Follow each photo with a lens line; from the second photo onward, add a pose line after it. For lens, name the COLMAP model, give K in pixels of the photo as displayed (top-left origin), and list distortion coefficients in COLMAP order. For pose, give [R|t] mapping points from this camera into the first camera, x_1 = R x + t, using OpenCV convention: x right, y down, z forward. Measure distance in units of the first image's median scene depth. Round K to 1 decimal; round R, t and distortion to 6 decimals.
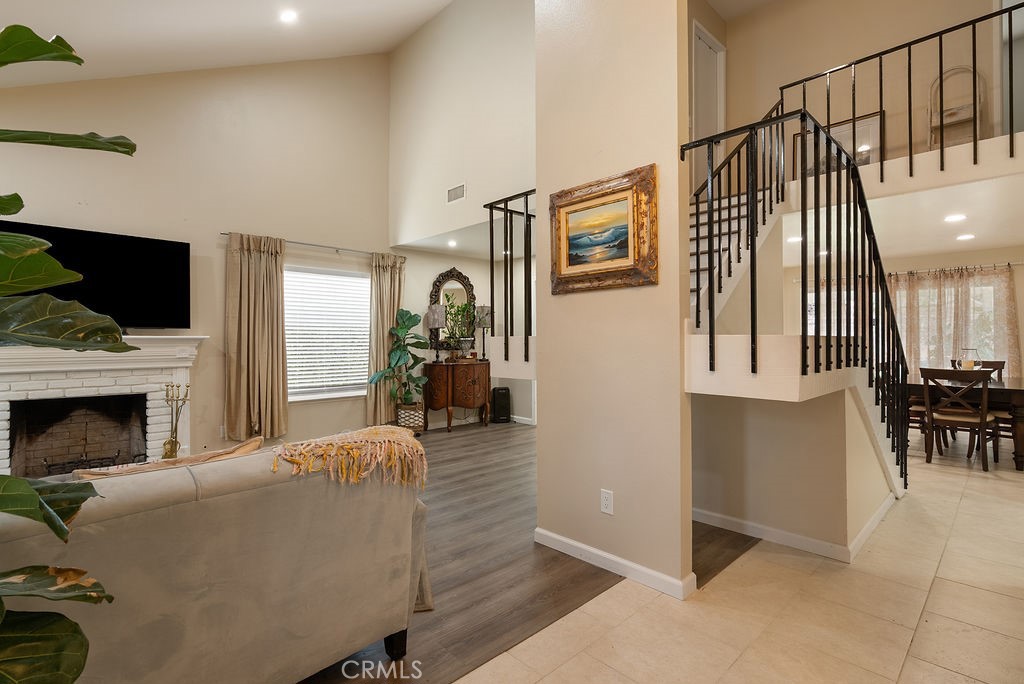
lens RADIAL K [[490.1, 0, 503.6], [0, 490.1, 334.5], [0, 0, 1]] dist [0.001597, 0.000374]
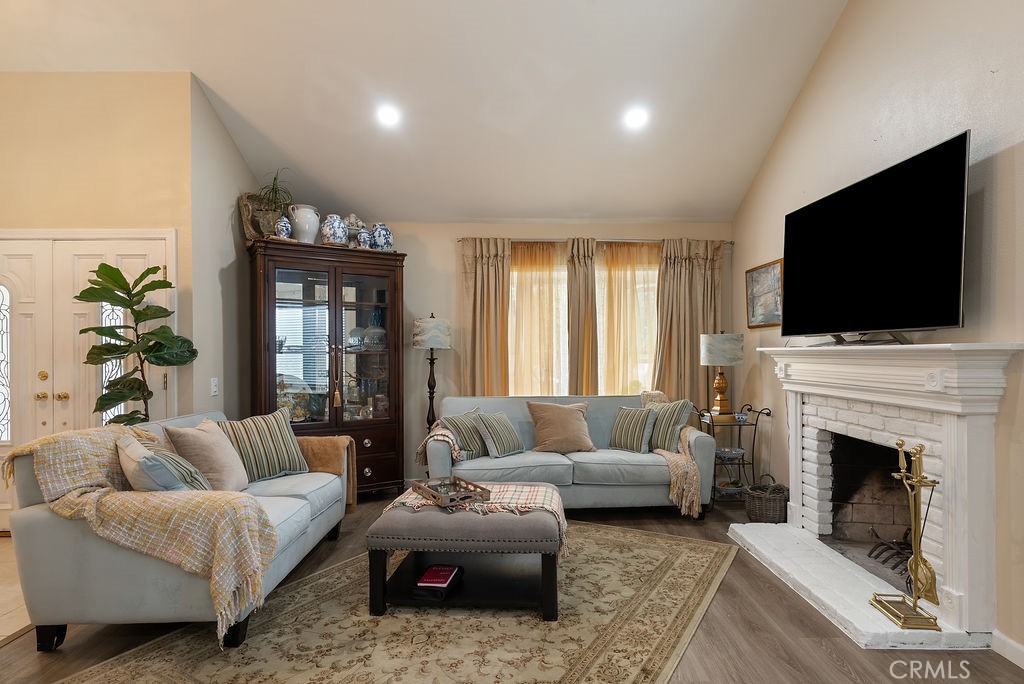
lens RADIAL K [[559.1, 0, 511.5], [0, 559.1, 358.1], [0, 0, 1]] dist [0.003054, 0.000458]
pose [[-0.690317, 0.009331, -0.723447, -0.002477], [0.011340, 0.999934, 0.002076, 0.007874], [0.723418, -0.006771, -0.690377, 0.820344]]
